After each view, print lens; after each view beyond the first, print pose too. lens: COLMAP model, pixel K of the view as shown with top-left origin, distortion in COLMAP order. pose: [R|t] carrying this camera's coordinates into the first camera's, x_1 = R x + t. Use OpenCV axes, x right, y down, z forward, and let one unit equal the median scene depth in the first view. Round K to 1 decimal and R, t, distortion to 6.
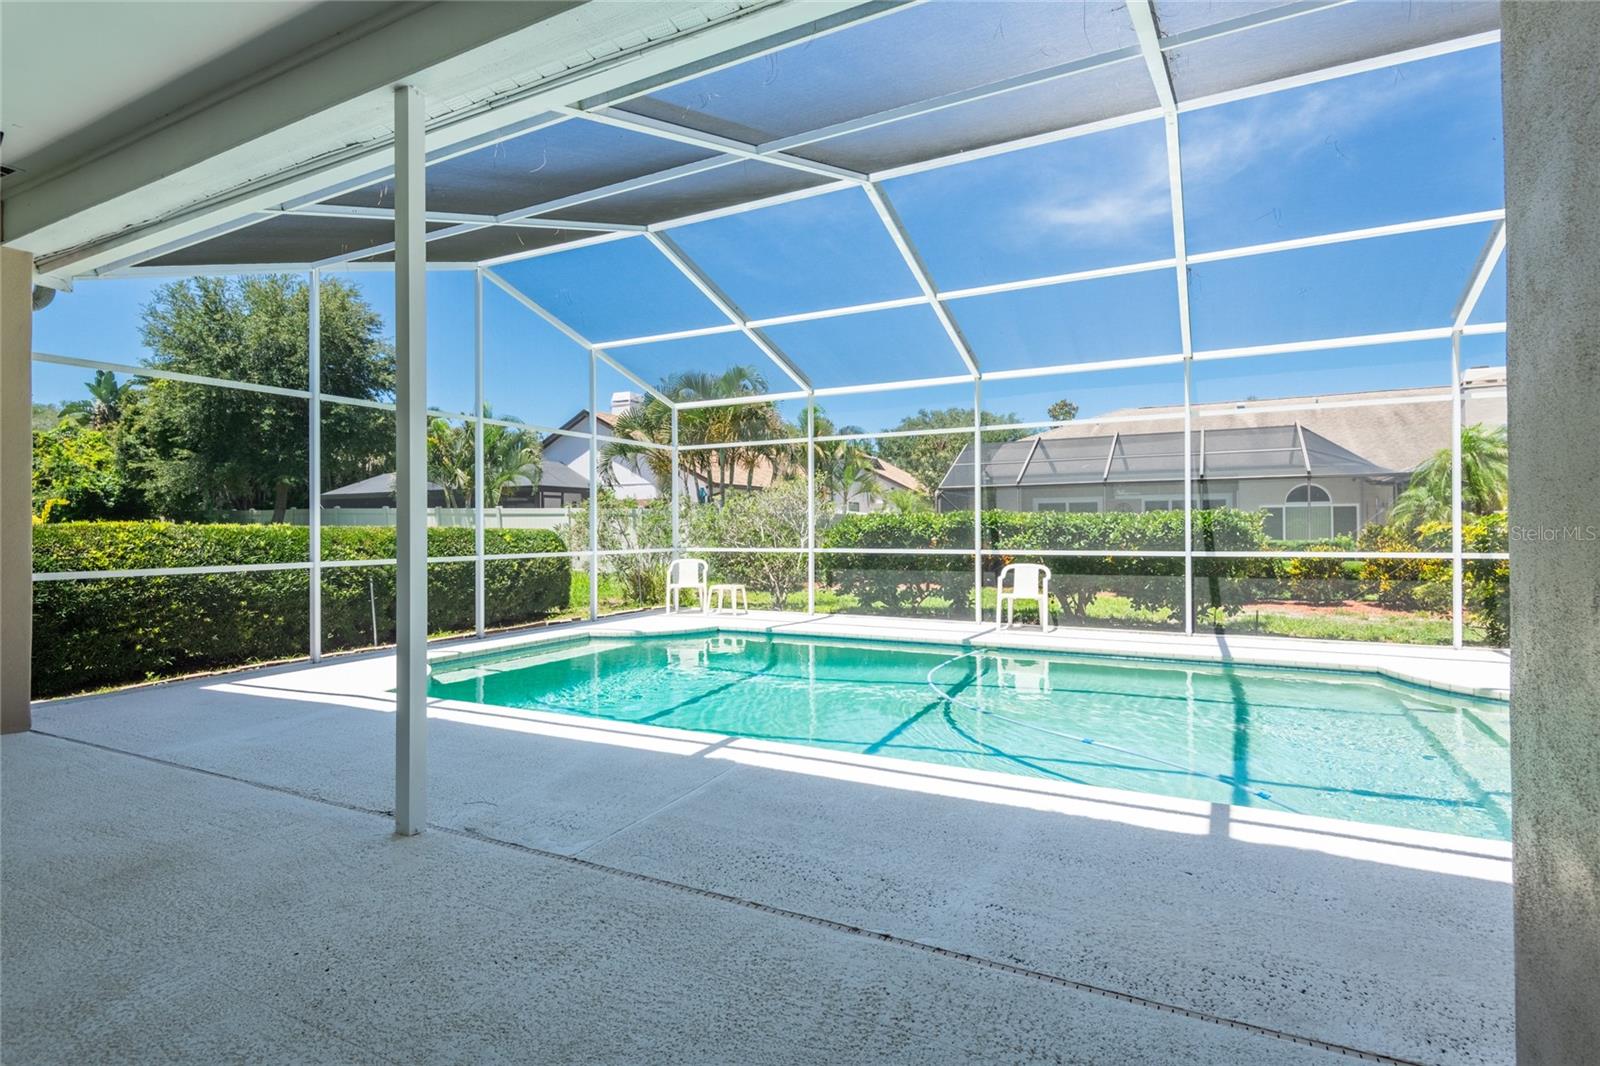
lens RADIAL K [[814.9, 0, 802.2], [0, 814.9, 535.8], [0, 0, 1]] dist [0.010377, 0.000792]
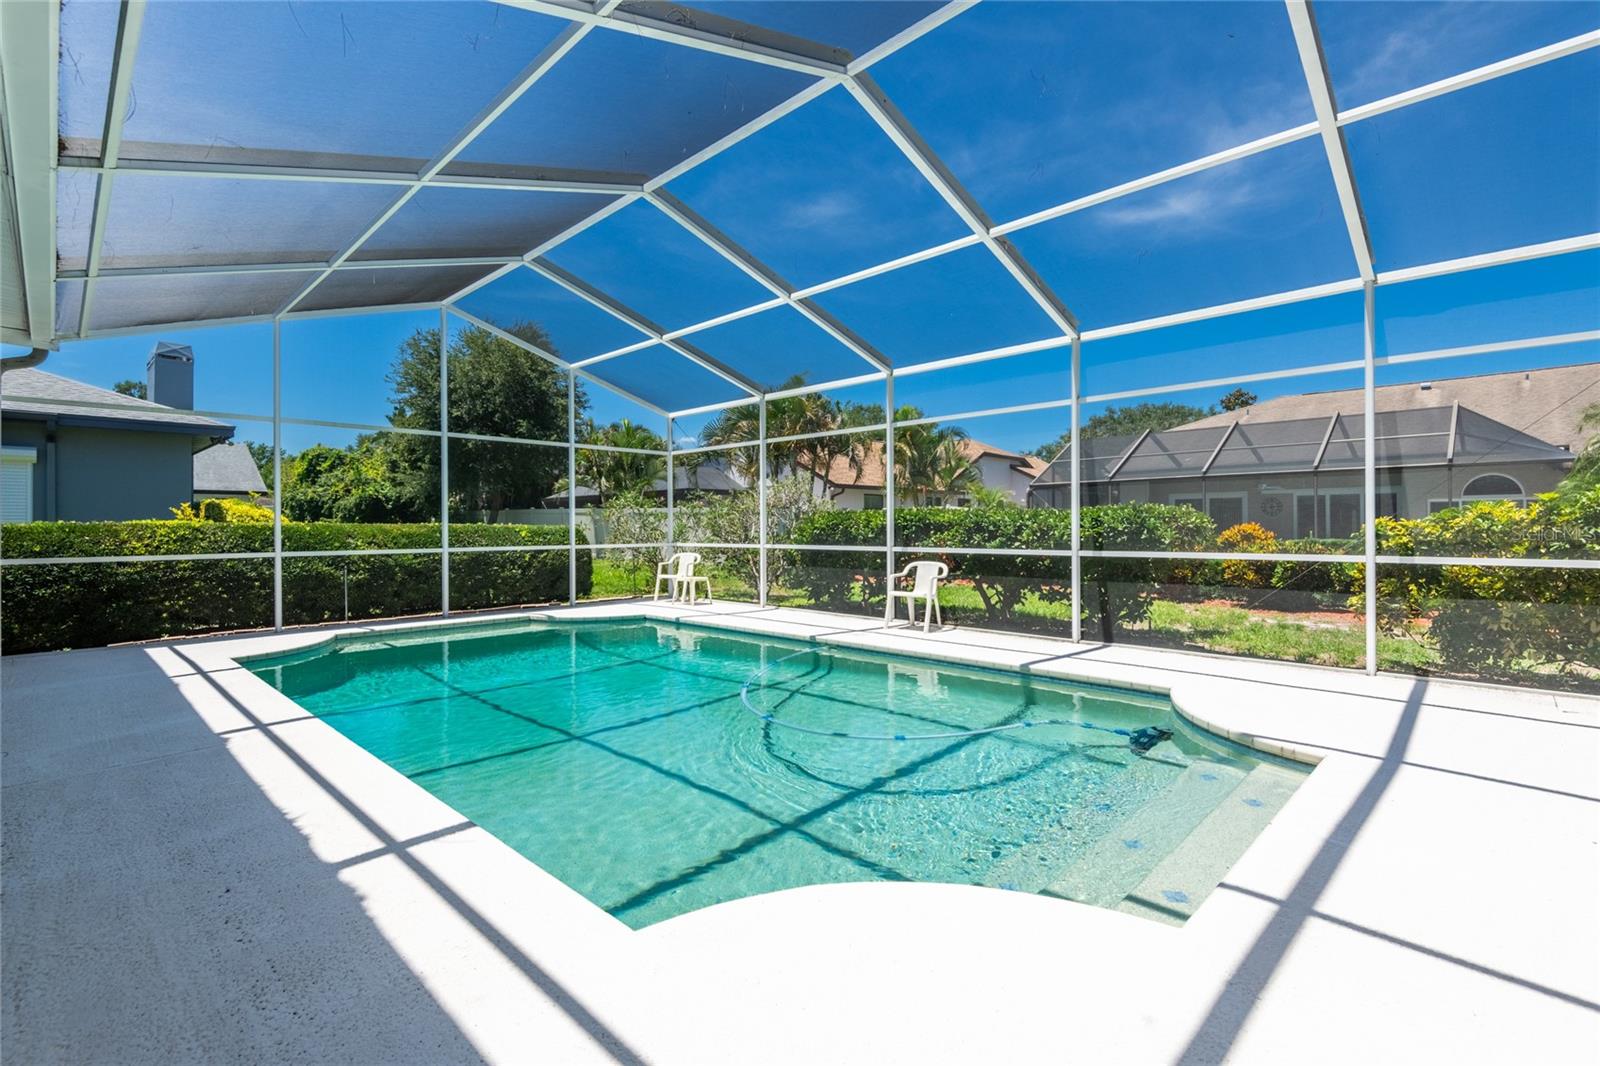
lens RADIAL K [[735.7, 0, 800.1], [0, 735.7, 527.6], [0, 0, 1]] dist [0.013423, -0.012034]
pose [[0.960567, 0.001377, -0.278047, 0.395474], [-0.002795, 0.999985, -0.004705, -0.001897], [0.278036, 0.005297, 0.960556, 0.115134]]
